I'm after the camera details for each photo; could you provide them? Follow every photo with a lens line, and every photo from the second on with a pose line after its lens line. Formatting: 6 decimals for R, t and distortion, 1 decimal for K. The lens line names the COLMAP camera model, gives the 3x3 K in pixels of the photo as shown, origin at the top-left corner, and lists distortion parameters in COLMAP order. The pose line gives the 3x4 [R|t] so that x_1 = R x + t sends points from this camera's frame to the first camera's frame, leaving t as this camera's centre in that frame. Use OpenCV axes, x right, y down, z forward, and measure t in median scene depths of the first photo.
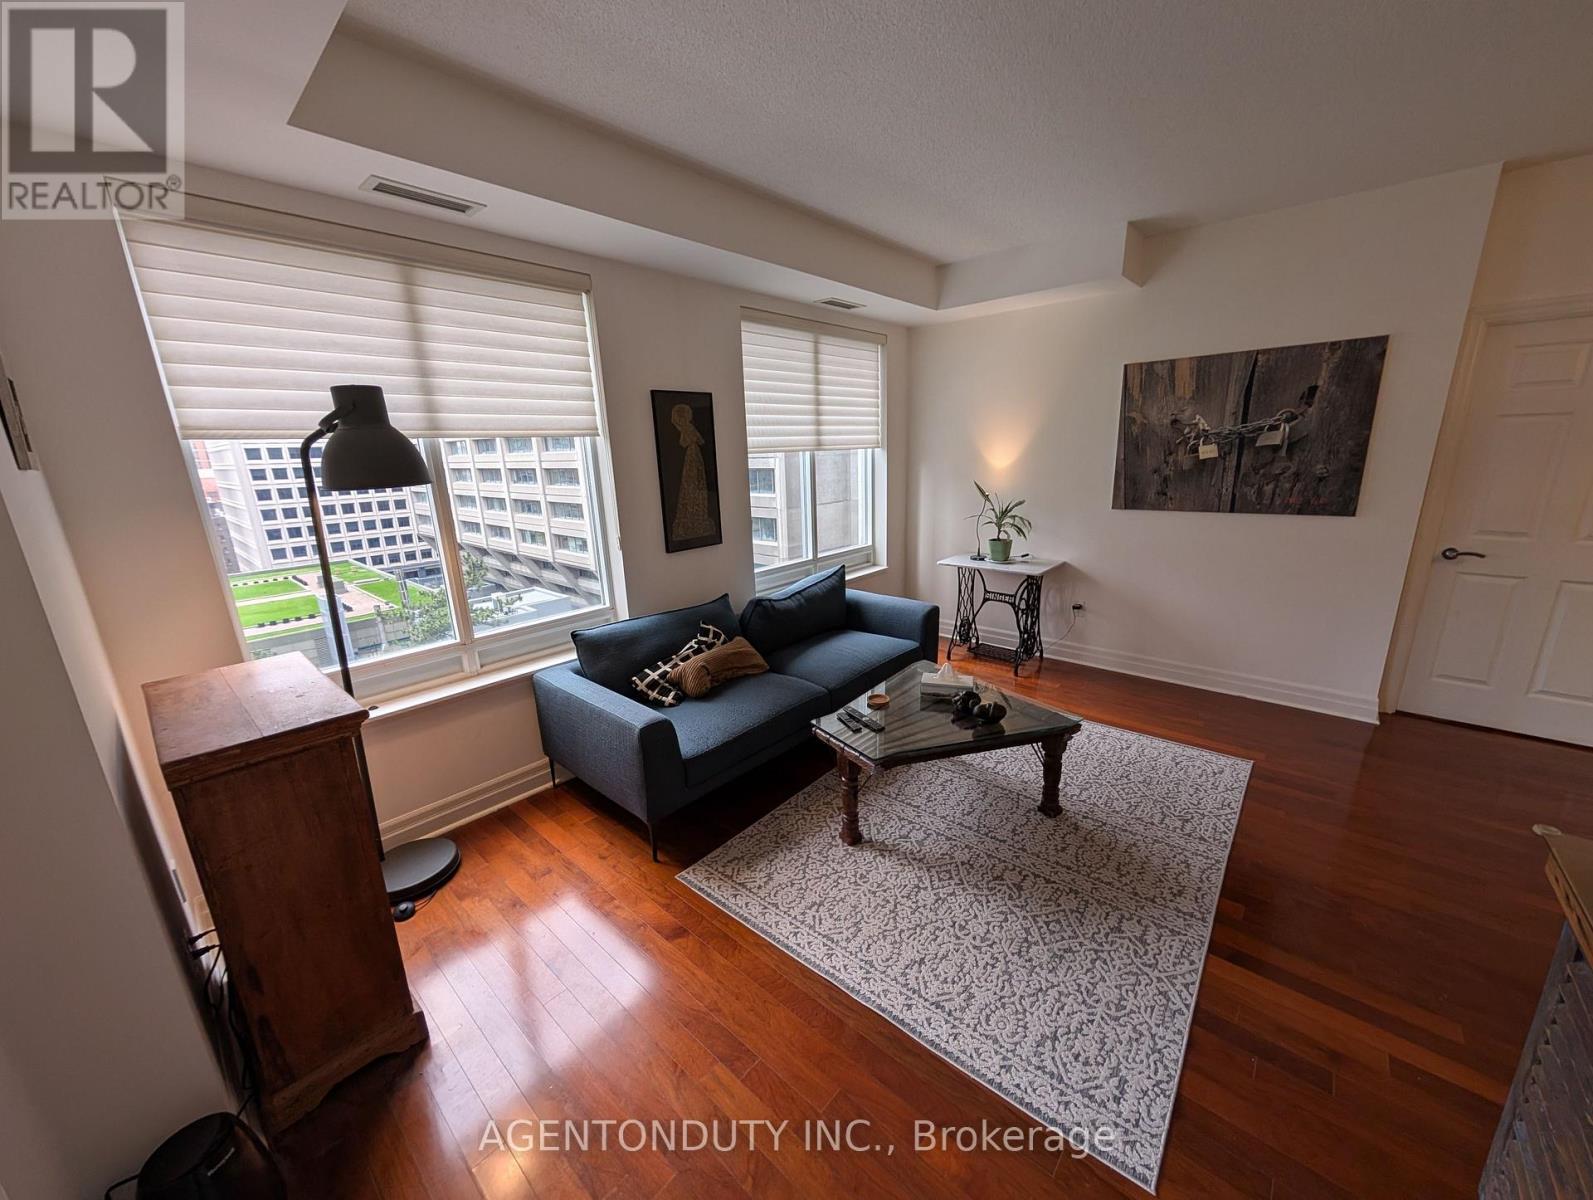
lens RADIAL K [[600.9, 0, 808.0], [0, 600.9, 602.1], [0, 0, 1]] dist [0.003765, 0.000555]
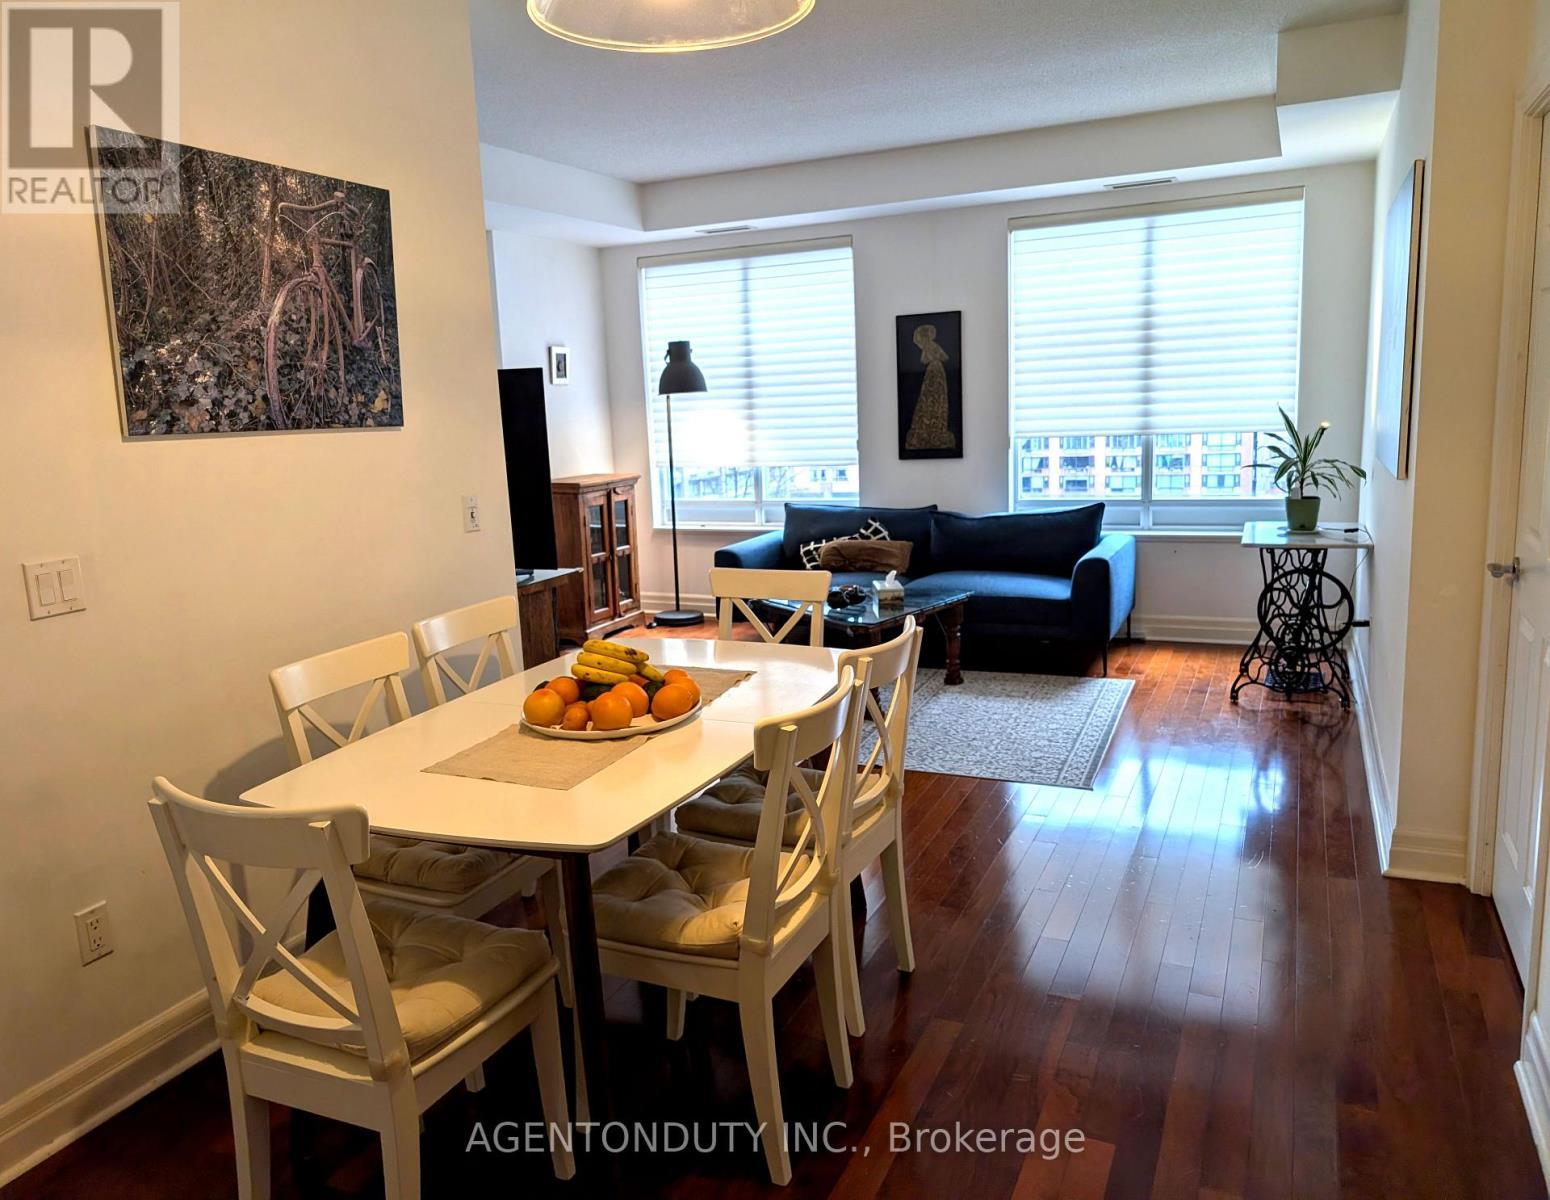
lens RADIAL K [[1140.6, 0, 735.4], [0, 1140.6, 589.0], [0, 0, 1]] dist [0.032537, -0.022093]
pose [[0.267675, 0.179268, -0.946685, 1.734724], [-0.207366, 0.970232, 0.125095, -0.050606], [0.940930, 0.162826, 0.296882, 0.132903]]
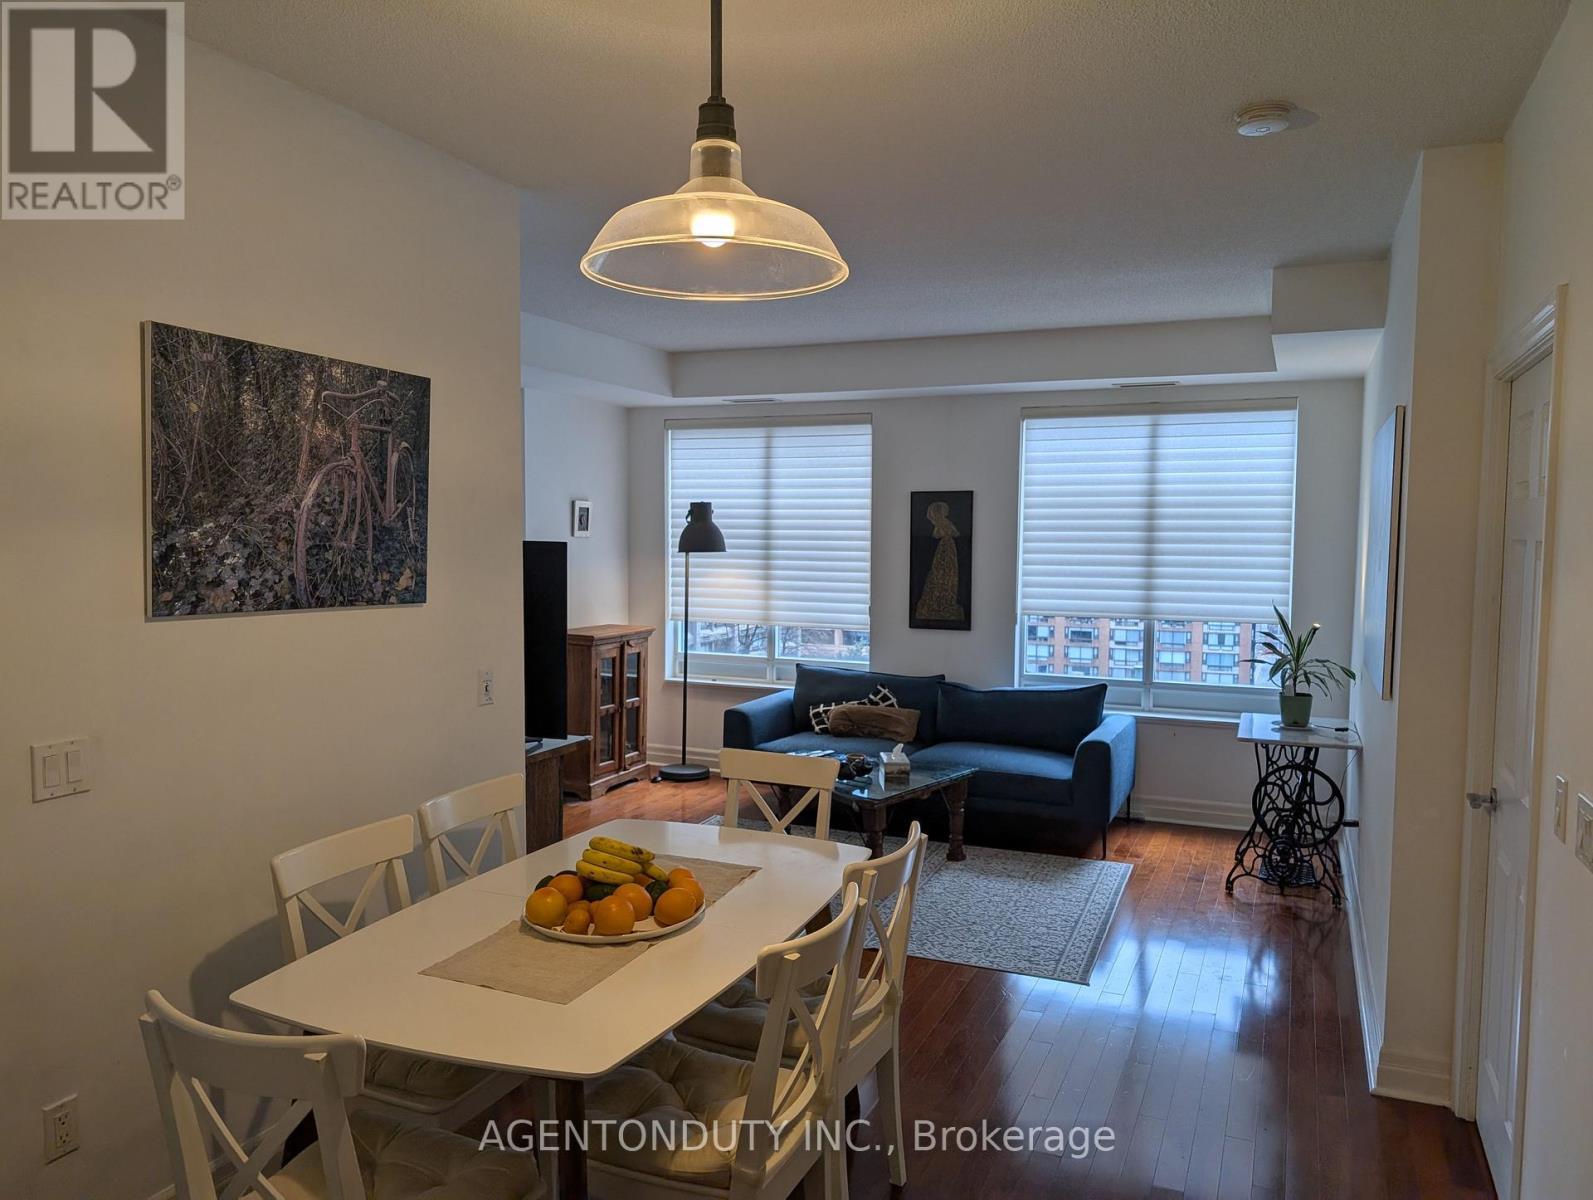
lens RADIAL K [[1138.9, 0, 791.5], [0, 1138.9, 610.3], [0, 0, 1]] dist [0.030768, -0.017853]
pose [[0.299987, 0.100195, -0.948667, 1.744383], [-0.258616, 0.965769, 0.020222, -0.100084], [0.918219, 0.239274, 0.315630, 0.113811]]
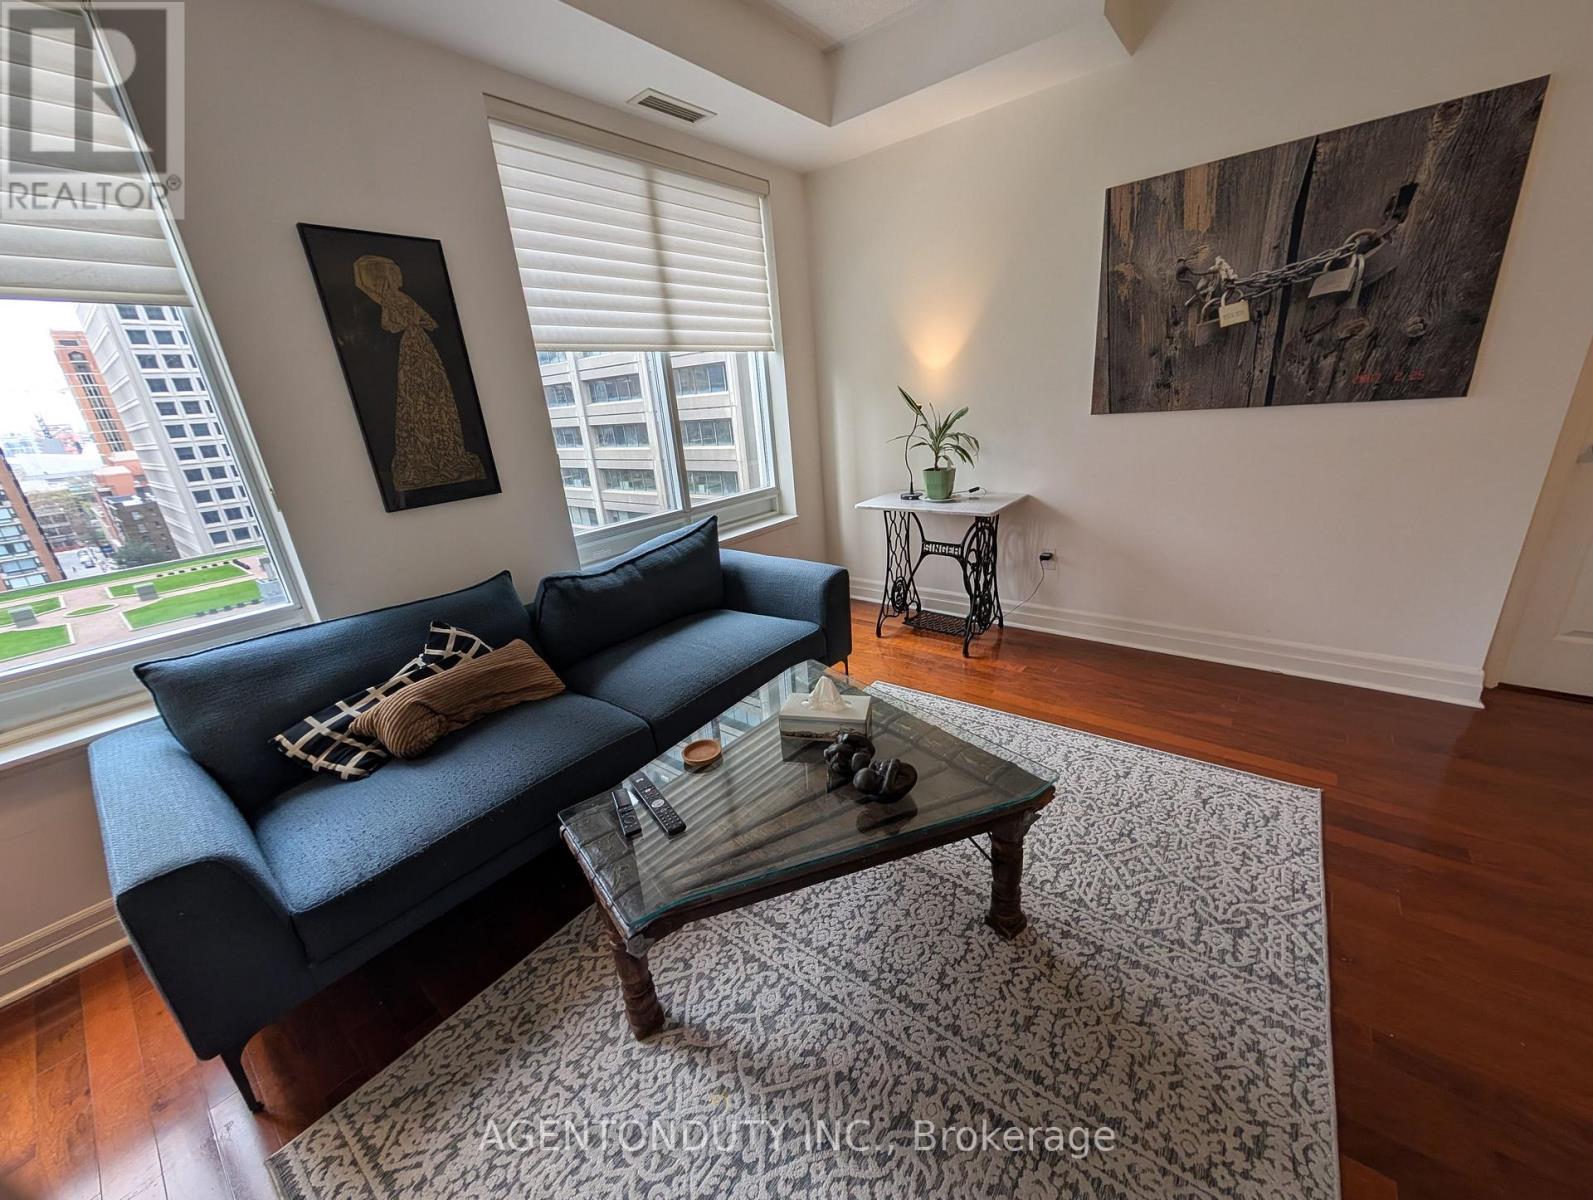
lens RADIAL K [[599.3, 0, 806.9], [0, 599.3, 604.0], [0, 0, 1]] dist [-0.001134, 0.000441]
pose [[0.997645, -0.059770, 0.033659, 0.169694], [0.056833, 0.994983, 0.082334, -0.014274], [-0.038412, -0.080227, 0.996036, 0.369142]]
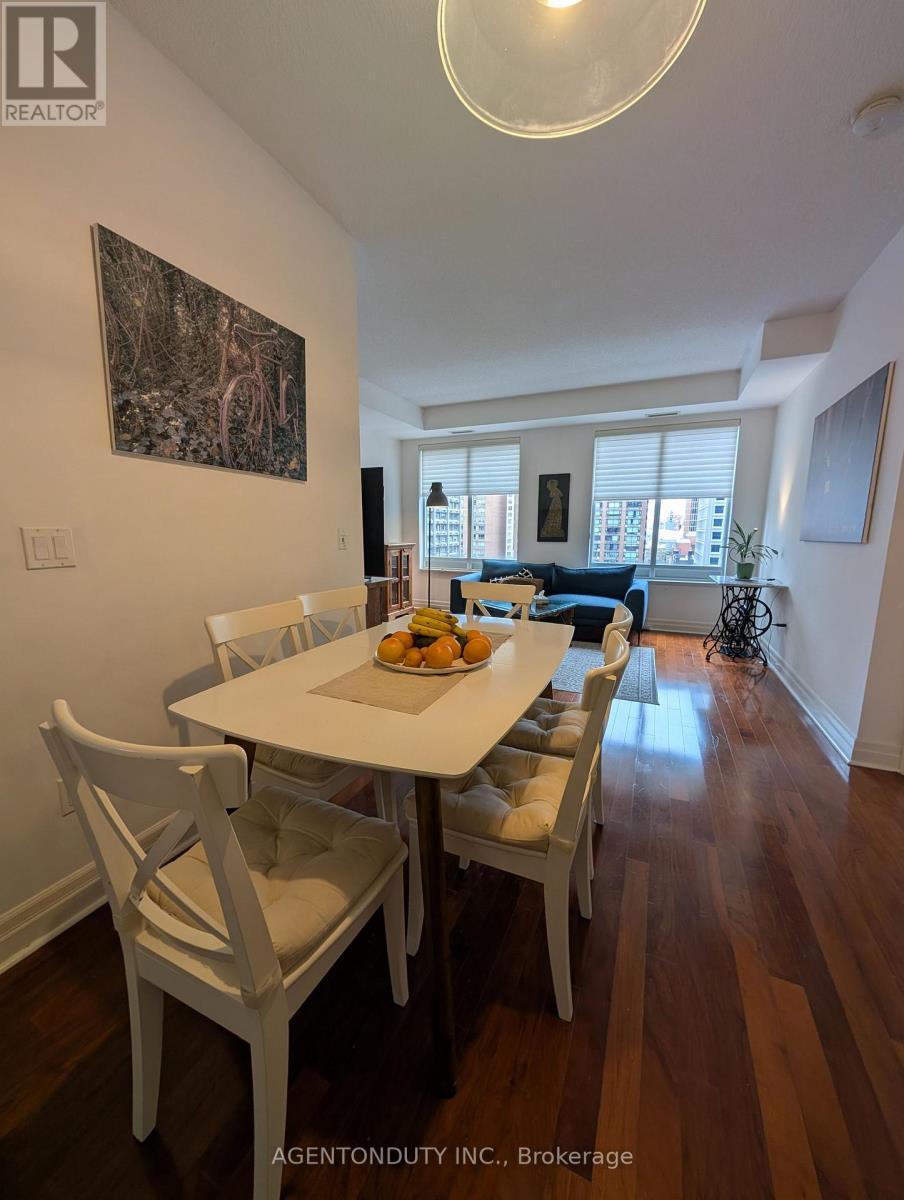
lens RADIAL K [[452.7, 0, 446.0], [0, 452.7, 602.3], [0, 0, 1]] dist [0.003765, 0.000555]
pose [[0.279041, 0.185134, -0.942264, 1.419198], [-0.254508, 0.960407, 0.113329, 0.038655], [0.925938, 0.208191, 0.315111, 0.150609]]
